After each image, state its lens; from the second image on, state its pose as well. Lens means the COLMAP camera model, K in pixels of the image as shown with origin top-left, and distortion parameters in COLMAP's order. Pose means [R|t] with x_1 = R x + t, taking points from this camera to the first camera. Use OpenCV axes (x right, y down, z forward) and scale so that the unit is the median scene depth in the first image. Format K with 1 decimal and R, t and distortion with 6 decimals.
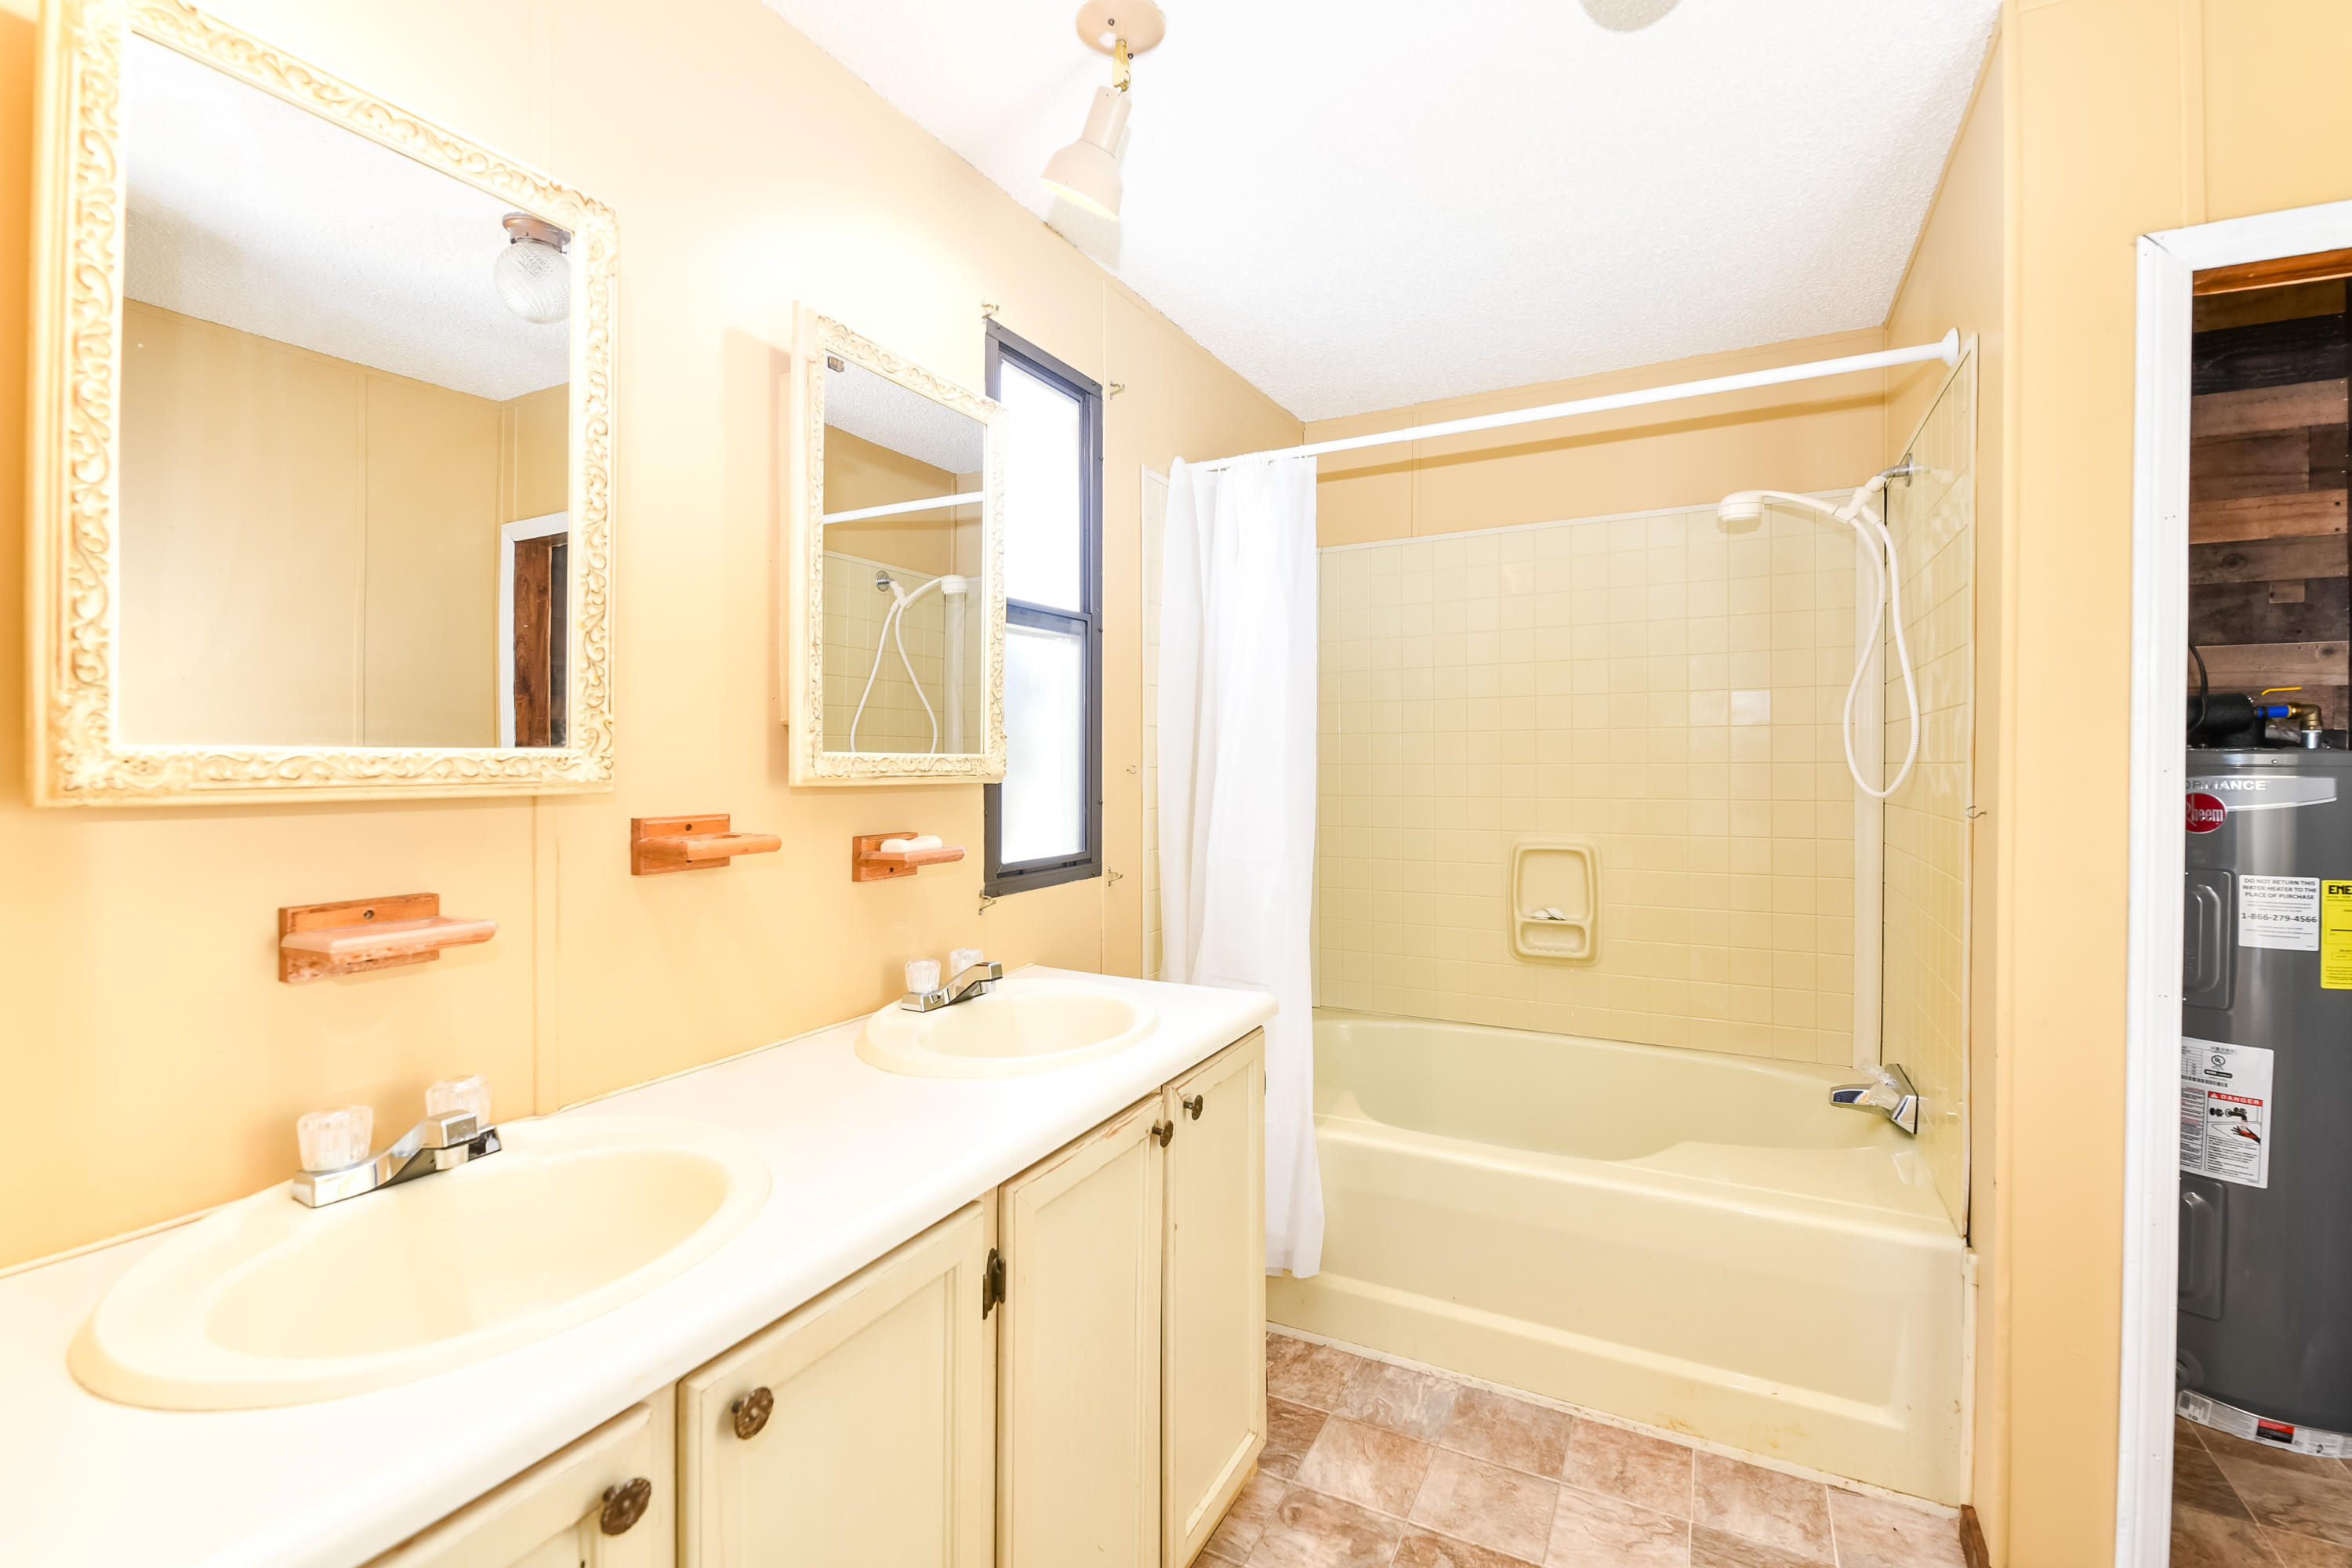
lens RADIAL K [[1018.0, 0, 1171.3], [0, 1018.0, 769.7], [0, 0, 1]] dist [0.001425, -0.005846]
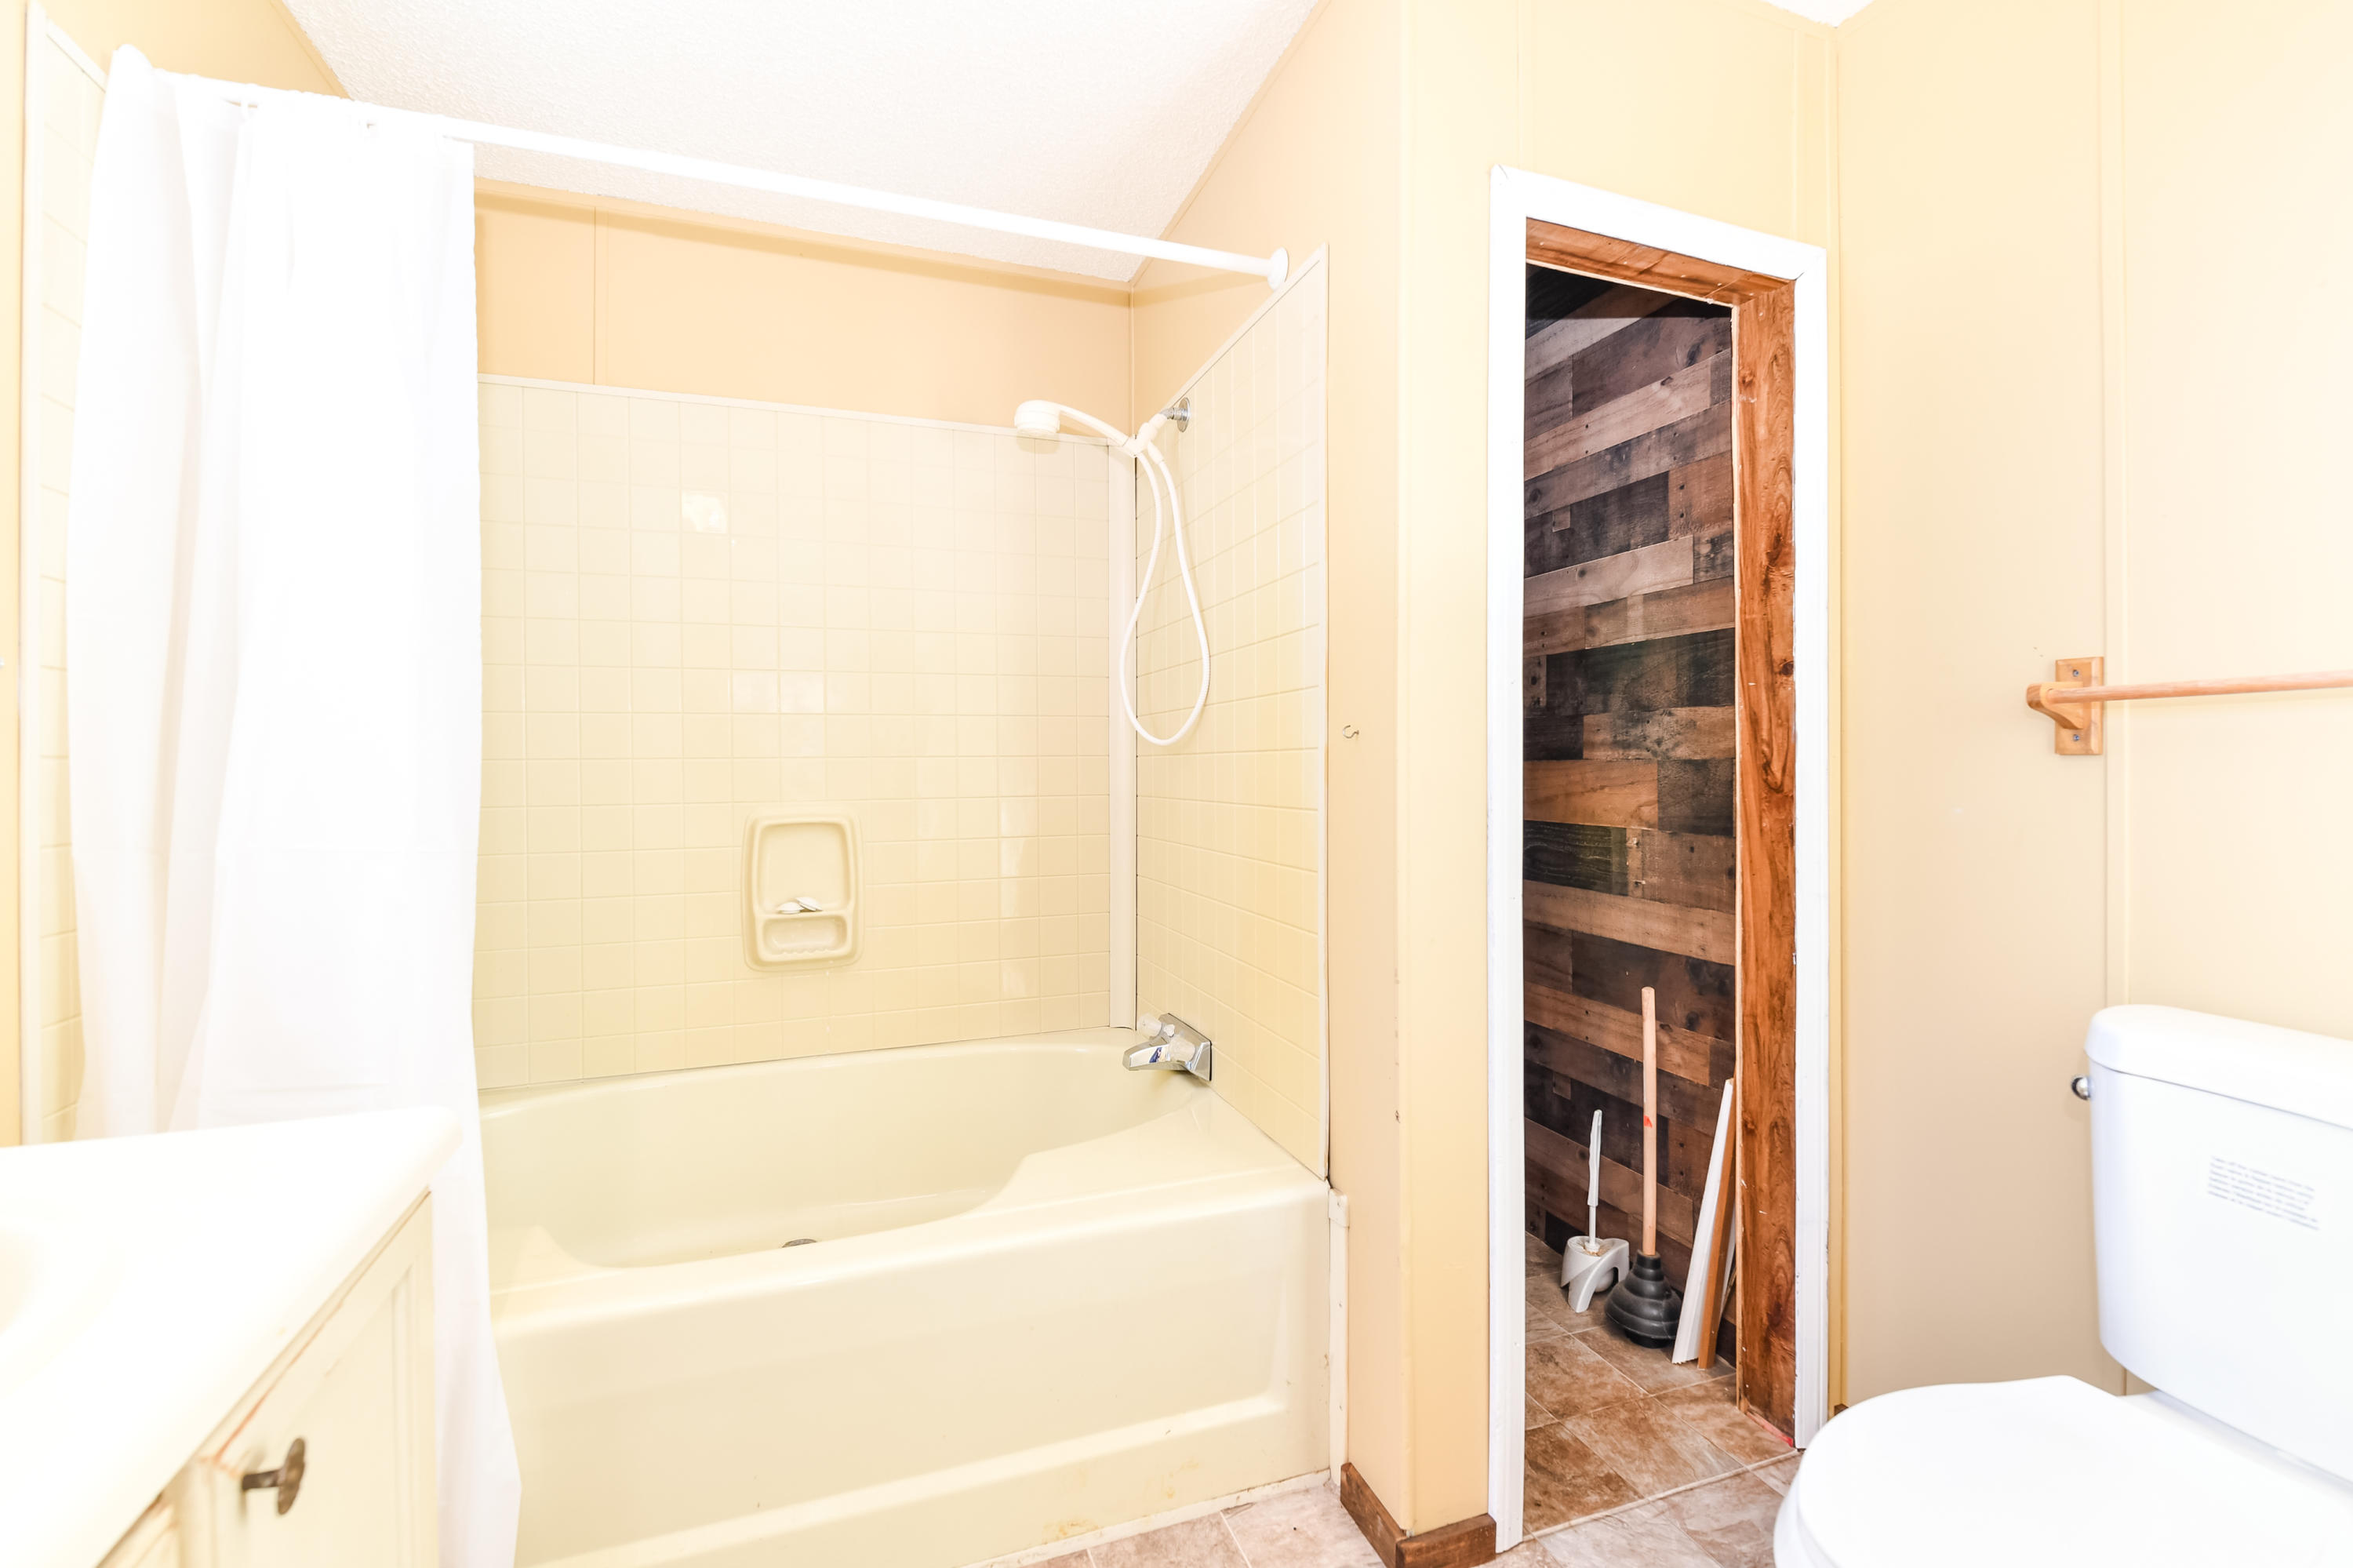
lens RADIAL K [[1018.5, 0, 1182.3], [0, 1018.5, 760.3], [0, 0, 1]] dist [0.001425, -0.005846]
pose [[0.665881, -0.000576, 0.746058, -0.022490], [0.011165, 0.999895, -0.009193, 0.055748], [-0.745975, 0.014451, 0.665817, 0.356684]]
